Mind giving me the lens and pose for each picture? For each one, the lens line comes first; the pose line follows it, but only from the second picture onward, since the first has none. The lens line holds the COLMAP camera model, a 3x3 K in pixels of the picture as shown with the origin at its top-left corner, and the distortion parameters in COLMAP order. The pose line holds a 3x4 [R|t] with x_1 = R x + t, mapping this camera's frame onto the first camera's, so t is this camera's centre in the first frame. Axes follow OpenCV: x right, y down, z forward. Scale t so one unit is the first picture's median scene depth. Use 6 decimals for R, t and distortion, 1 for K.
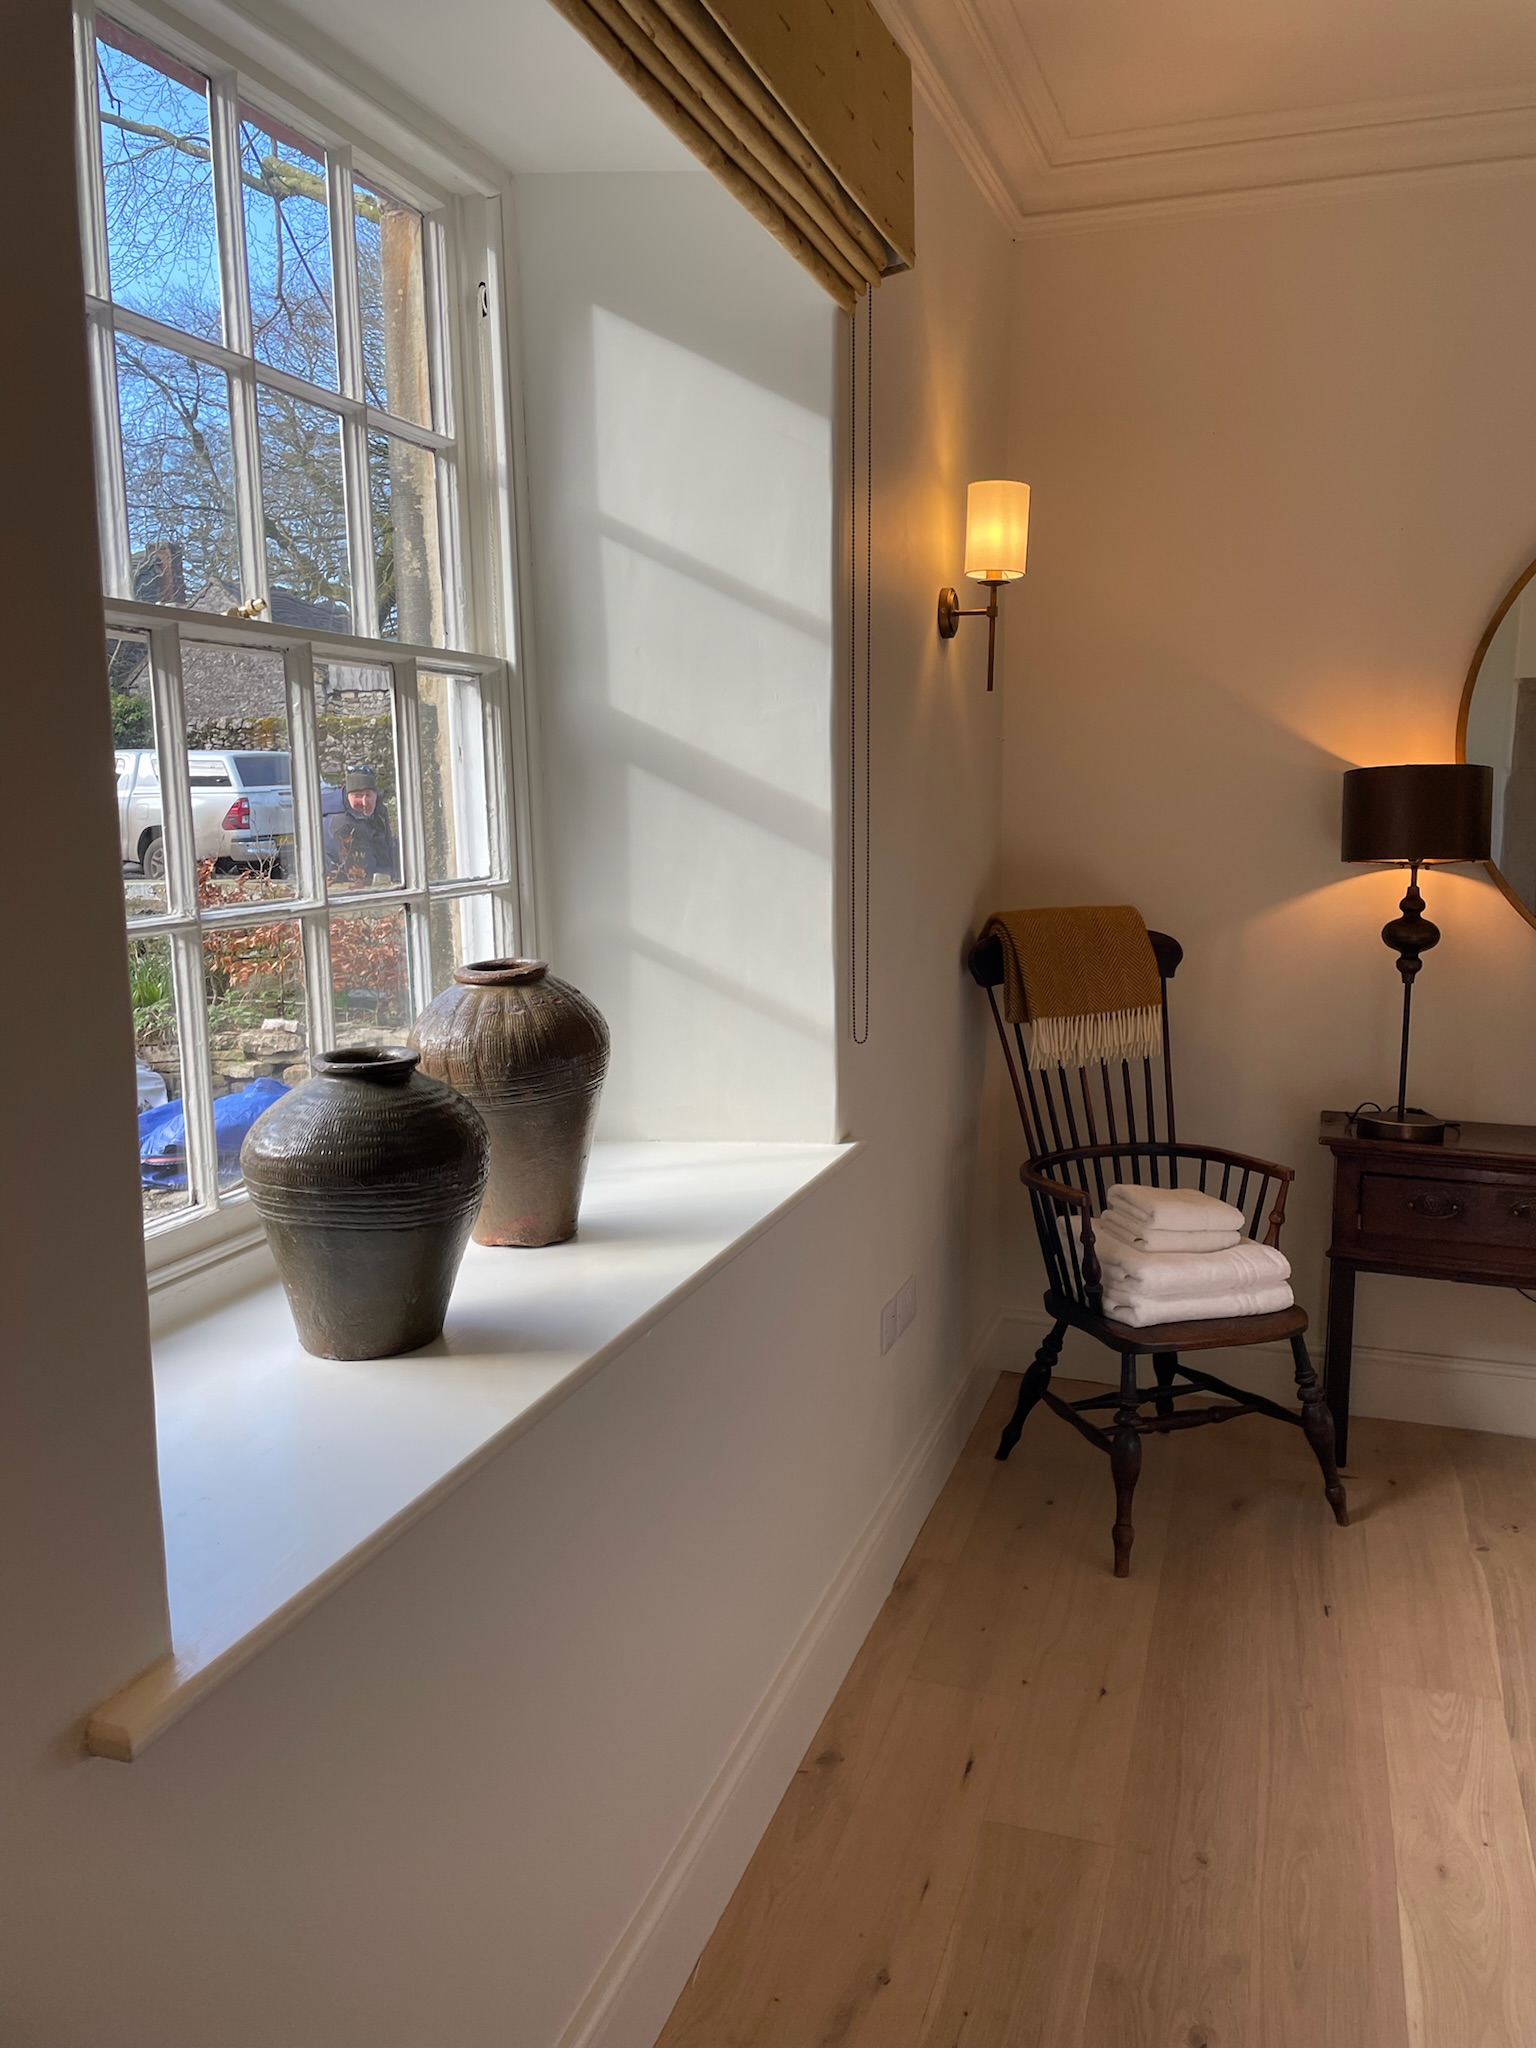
lens RADIAL K [[1558.0, 0, 768.0], [0, 1558.0, 1024.0], [0, 0, 1]] dist [0.066090, -0.091807]
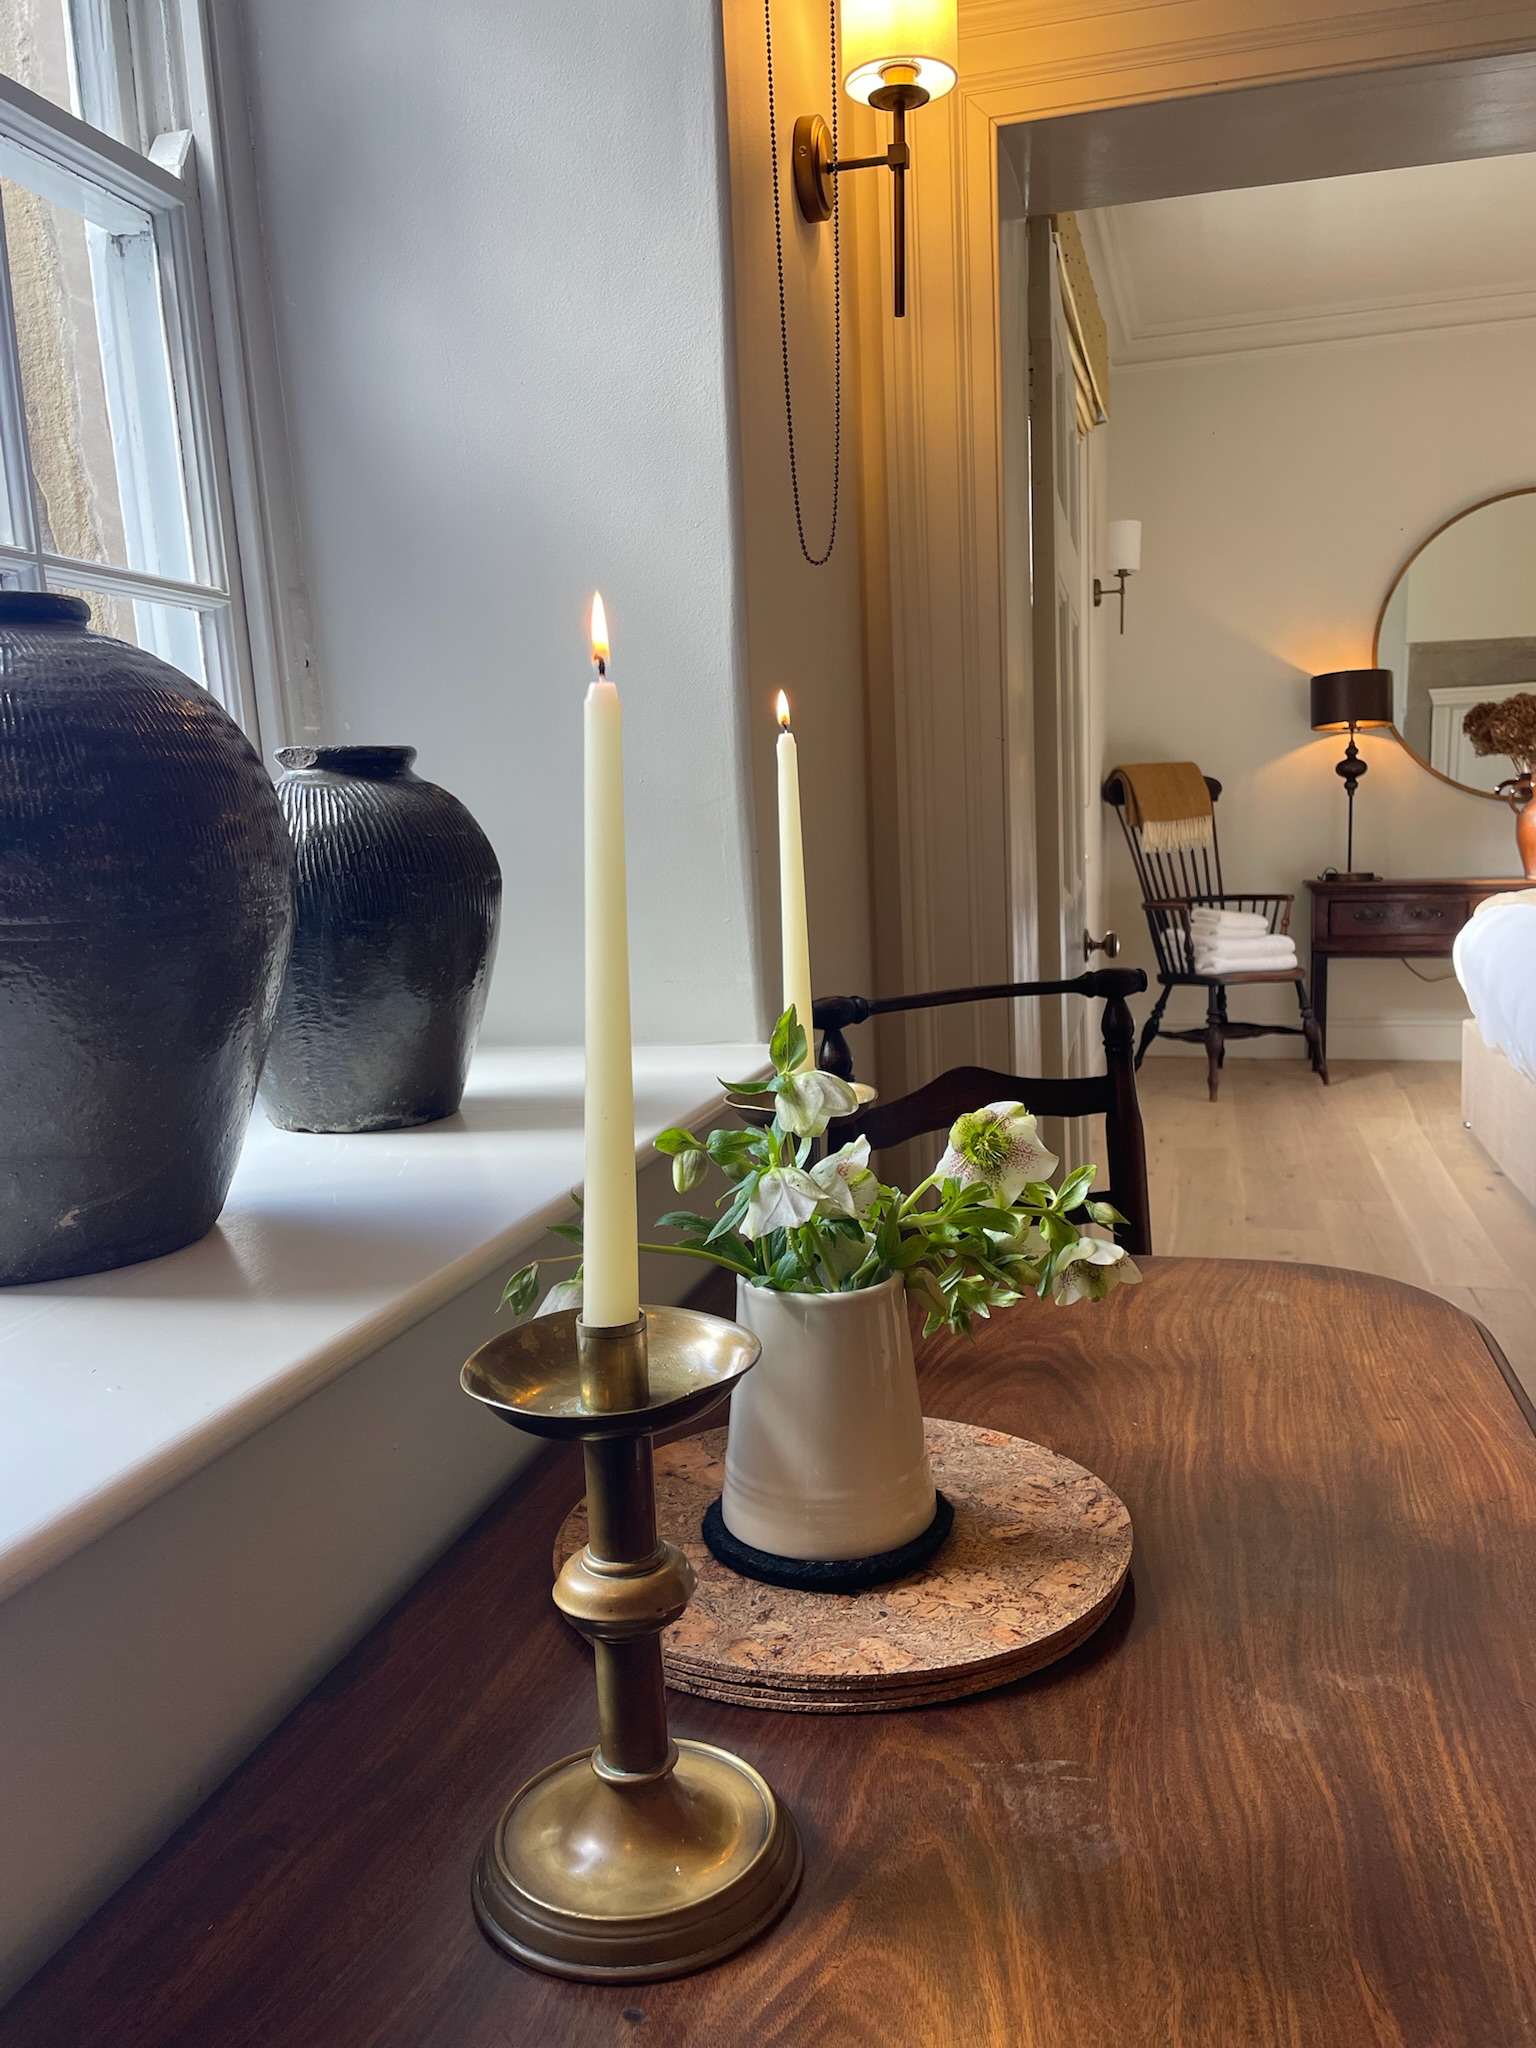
lens RADIAL K [[1558.0, 0, 768.0], [0, 1558.0, 1024.0], [0, 0, 1]] dist [0.066090, -0.091807]
pose [[0.998297, -0.033236, 0.047932, -0.351189], [0.033990, 0.999310, -0.015005, 0.240035], [-0.047400, 0.016609, 0.998738, -0.753966]]
